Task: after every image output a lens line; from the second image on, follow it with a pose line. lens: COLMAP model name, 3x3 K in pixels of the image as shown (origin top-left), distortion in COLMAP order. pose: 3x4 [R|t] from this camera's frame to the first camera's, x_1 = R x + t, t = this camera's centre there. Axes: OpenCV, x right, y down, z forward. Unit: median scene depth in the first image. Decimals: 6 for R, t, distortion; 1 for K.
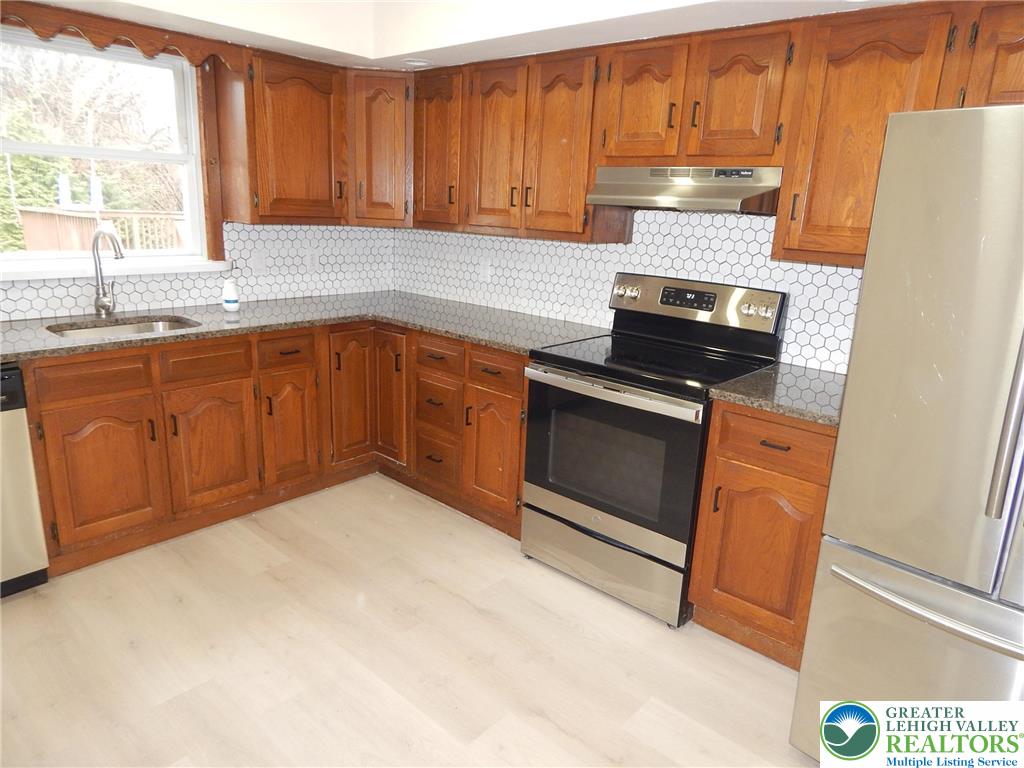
lens RADIAL K [[674.6, 0, 520.1], [0, 674.6, 379.3], [0, 0, 1]] dist [-0.001576, -0.010235]
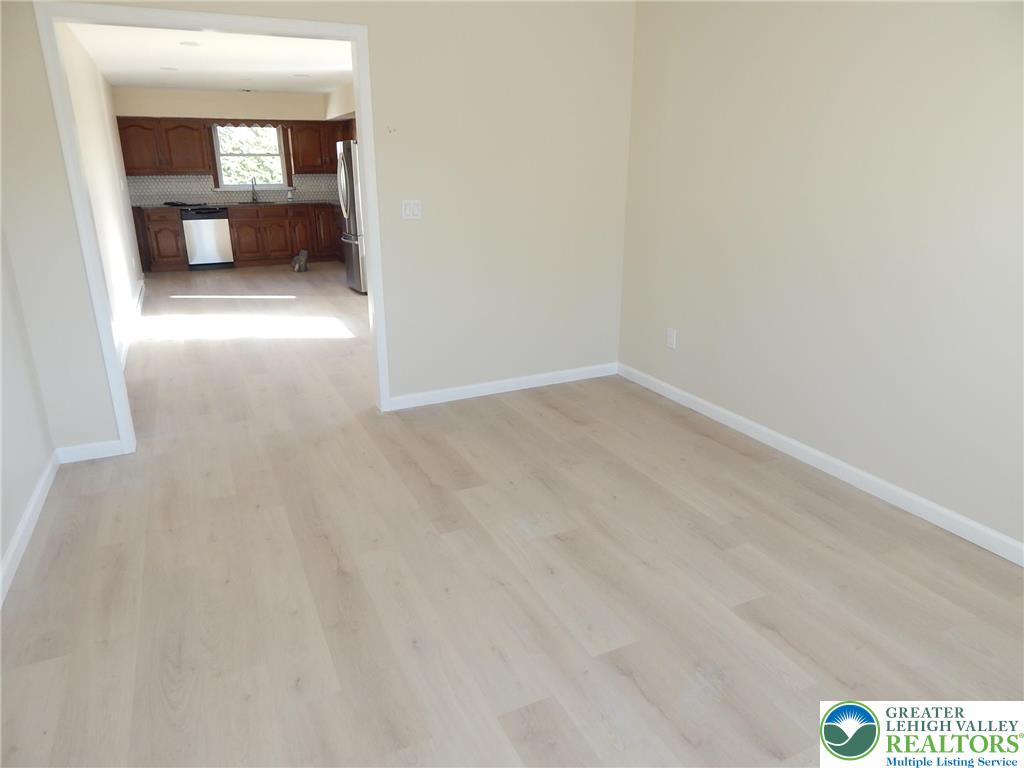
lens RADIAL K [[674.6, 0, 516.4], [0, 674.6, 384.2], [0, 0, 1]] dist [-0.001576, -0.010235]
pose [[0.923610, 0.077313, -0.375457, 1.952715], [-0.057767, 0.996337, 0.063059, 0.529961], [0.378956, -0.036553, 0.924692, -1.693236]]
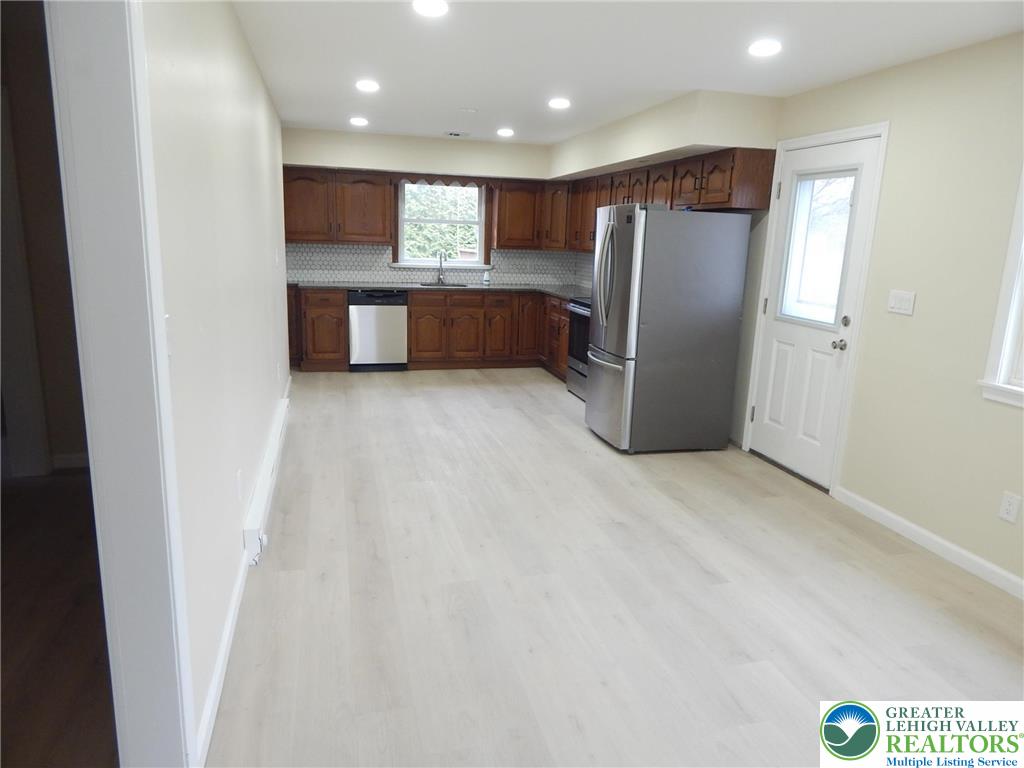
lens RADIAL K [[674.6, 0, 516.8], [0, 674.6, 385.2], [0, 0, 1]] dist [-0.001576, -0.010235]
pose [[0.835960, 0.104925, -0.538667, 1.042398], [-0.137387, 0.990309, -0.020313, 0.299636], [0.531316, 0.090987, 0.842274, -0.975056]]
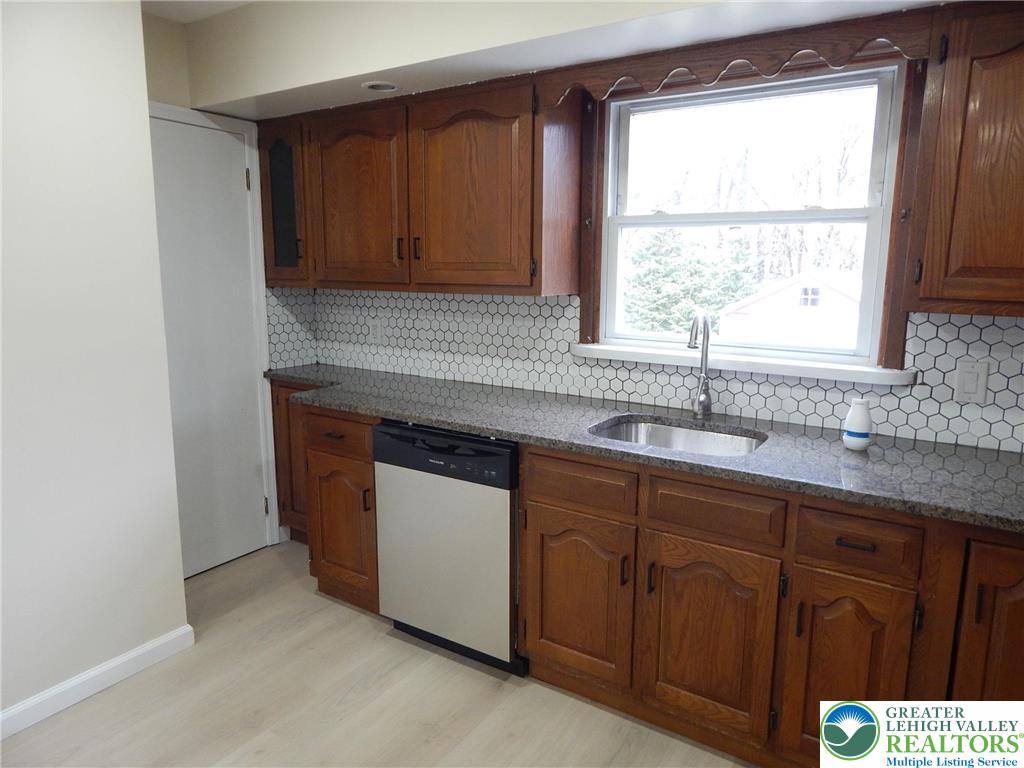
lens RADIAL K [[674.6, 0, 505.9], [0, 674.6, 384.1], [0, 0, 1]] dist [-0.001576, -0.010235]
pose [[0.147040, 0.132506, -0.980215, 0.127757], [-0.253674, 0.962894, 0.092111, -0.141953], [0.956048, 0.235111, 0.175198, 0.607602]]
